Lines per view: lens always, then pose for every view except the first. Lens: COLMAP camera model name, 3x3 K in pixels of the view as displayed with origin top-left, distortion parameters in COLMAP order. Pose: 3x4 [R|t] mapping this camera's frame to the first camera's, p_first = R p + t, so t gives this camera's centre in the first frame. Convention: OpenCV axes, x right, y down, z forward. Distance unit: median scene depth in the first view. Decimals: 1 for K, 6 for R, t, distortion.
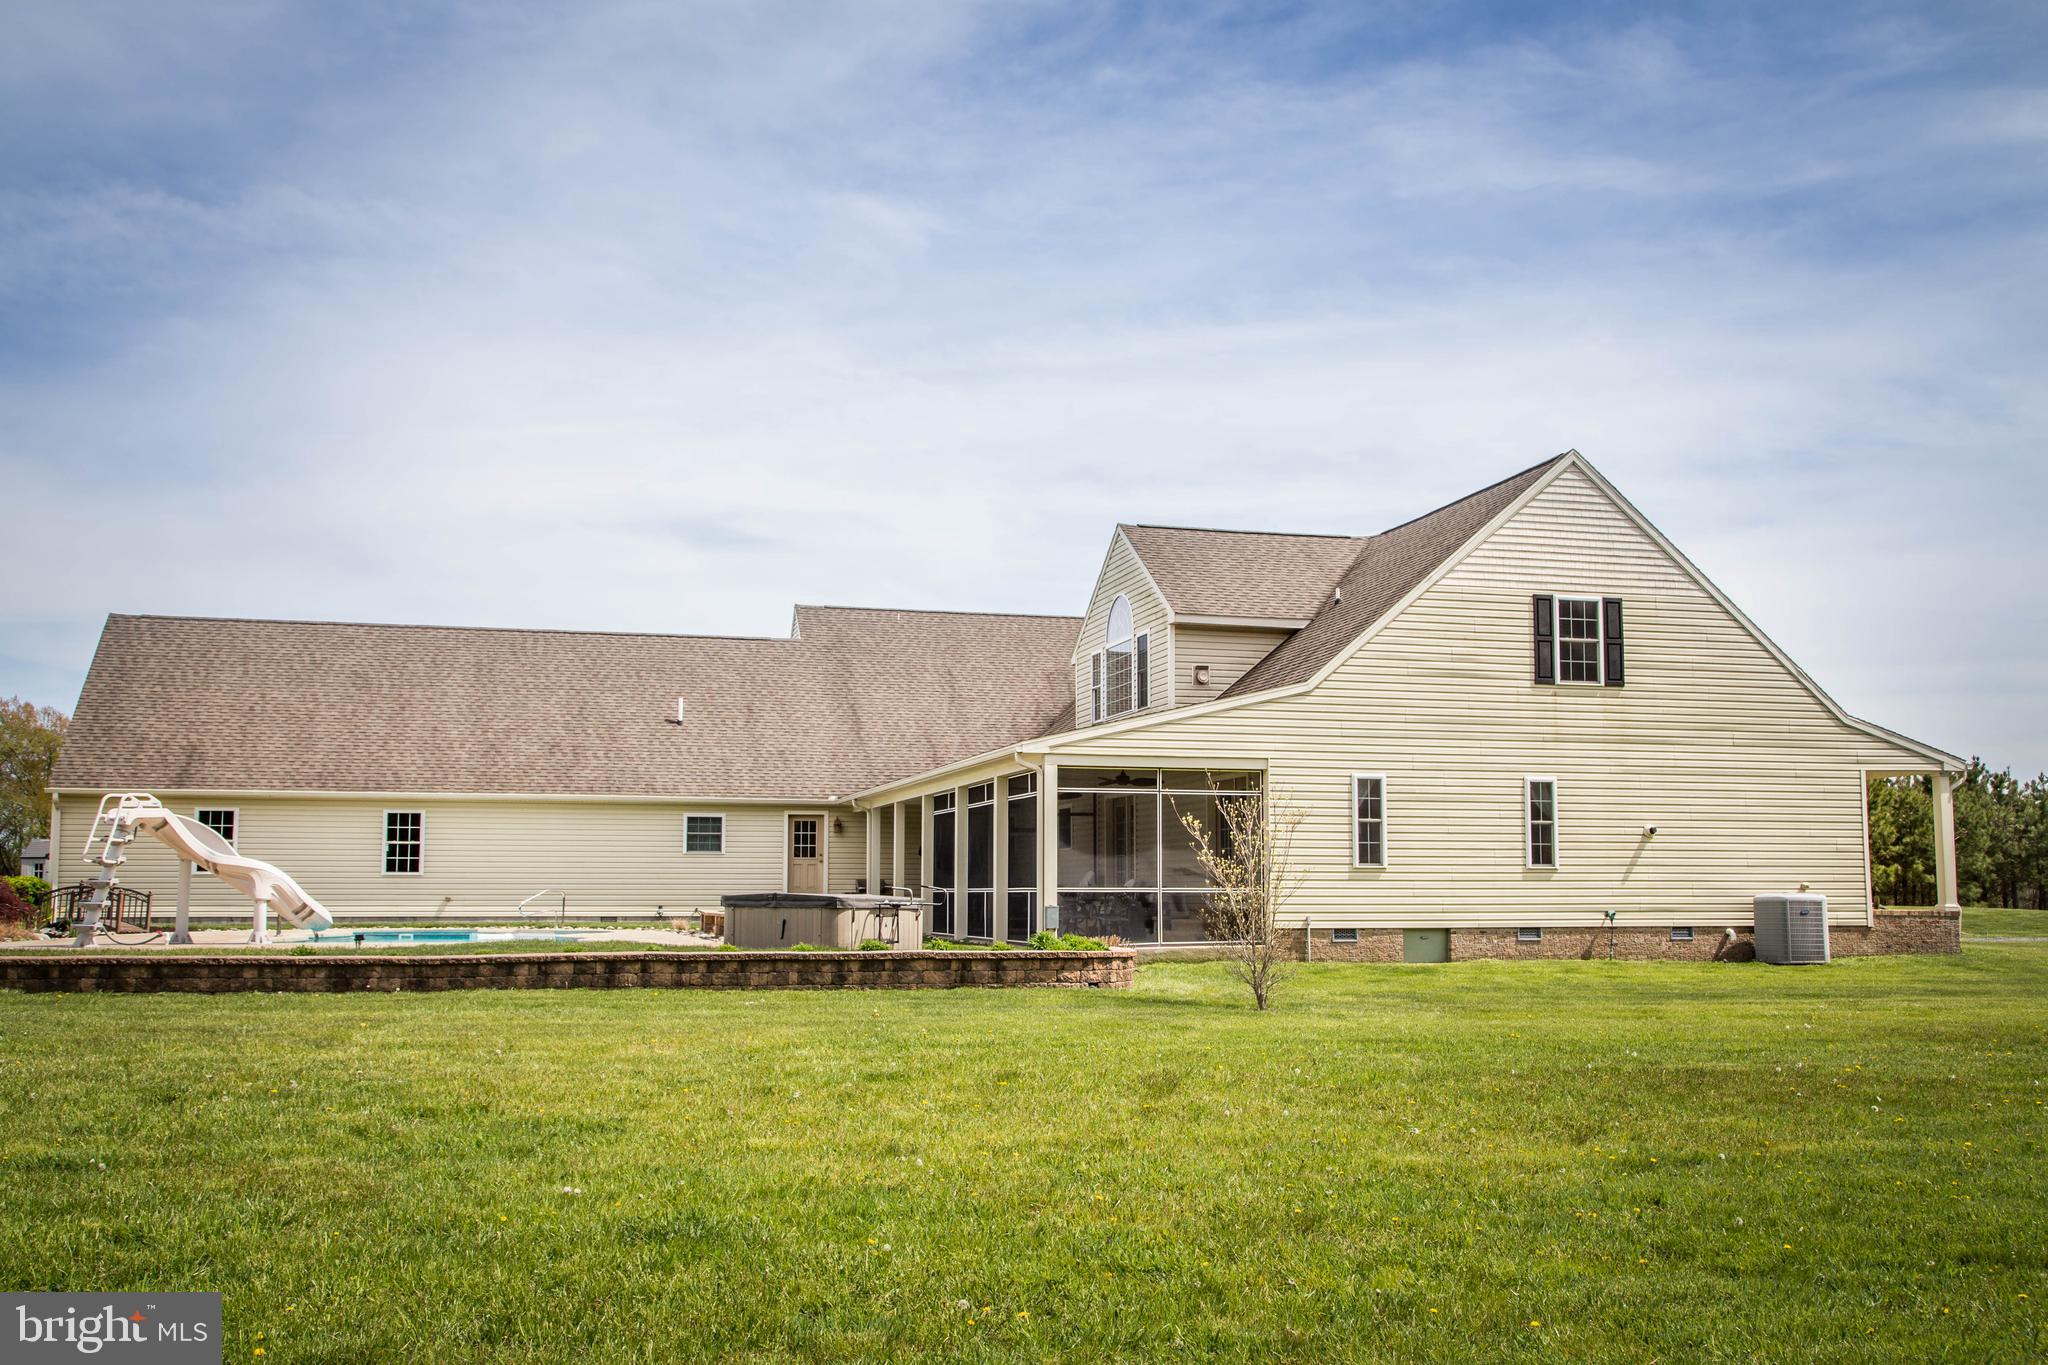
lens RADIAL K [[1867.4, 0, 1024.0], [0, 1867.4, 682.5], [0, 0, 1]] dist [0.006767, 0.005244]
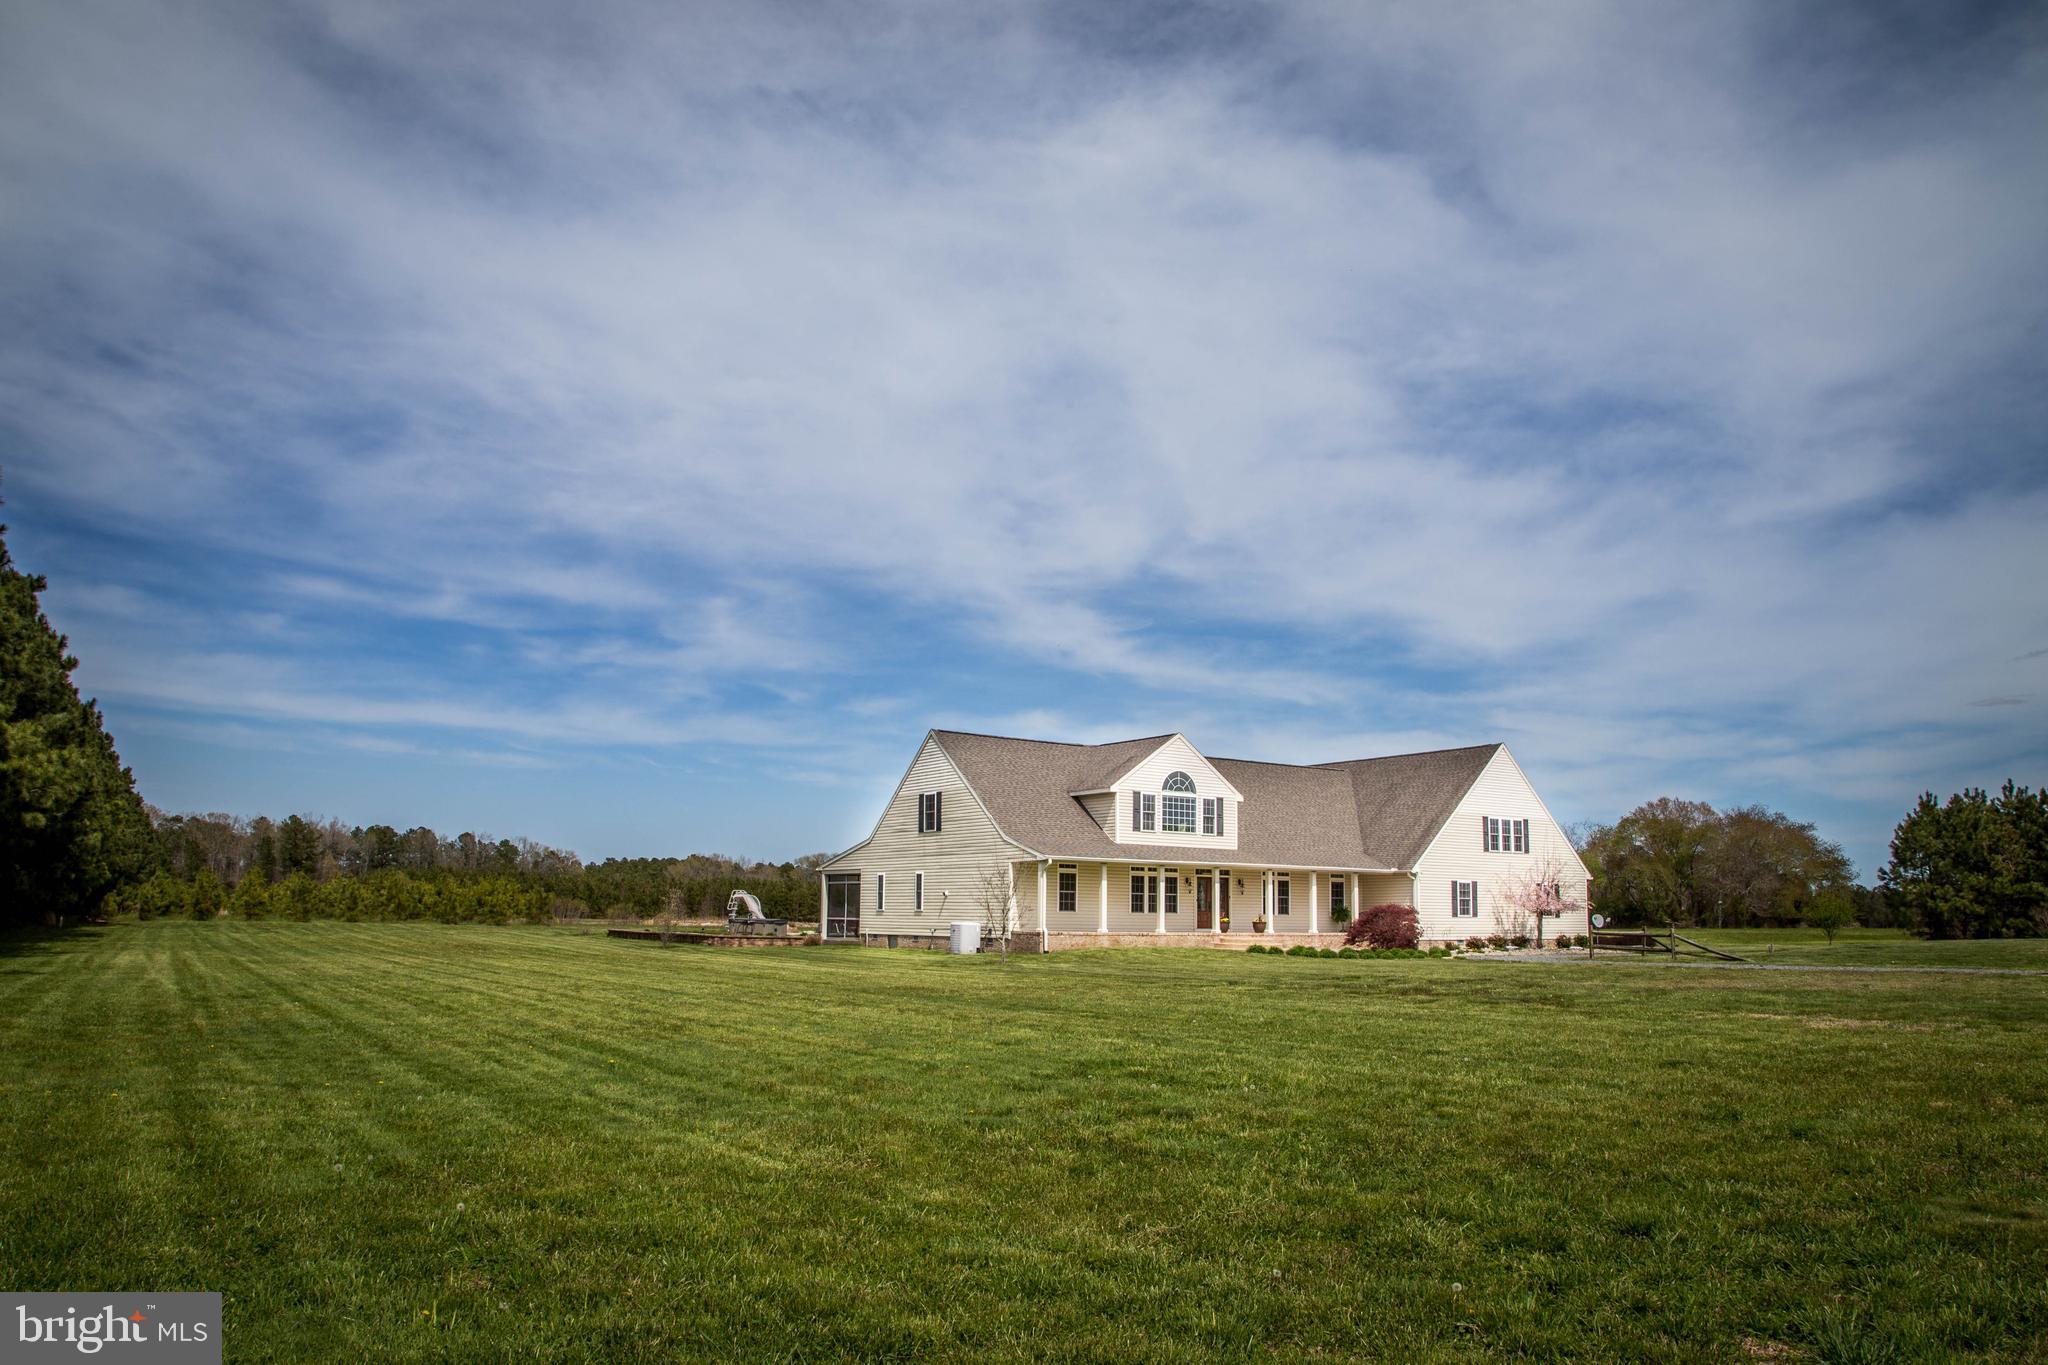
lens RADIAL K [[1468.1, 0, 998.9], [0, 1468.1, 682.6], [0, 0, 1]] dist [-0.155739, 0.108636]
pose [[0.325069, -0.149258, -0.933837, 2.055648], [0.089780, 0.987877, -0.126643, 0.057009], [0.941419, -0.042672, 0.334529, 0.482861]]
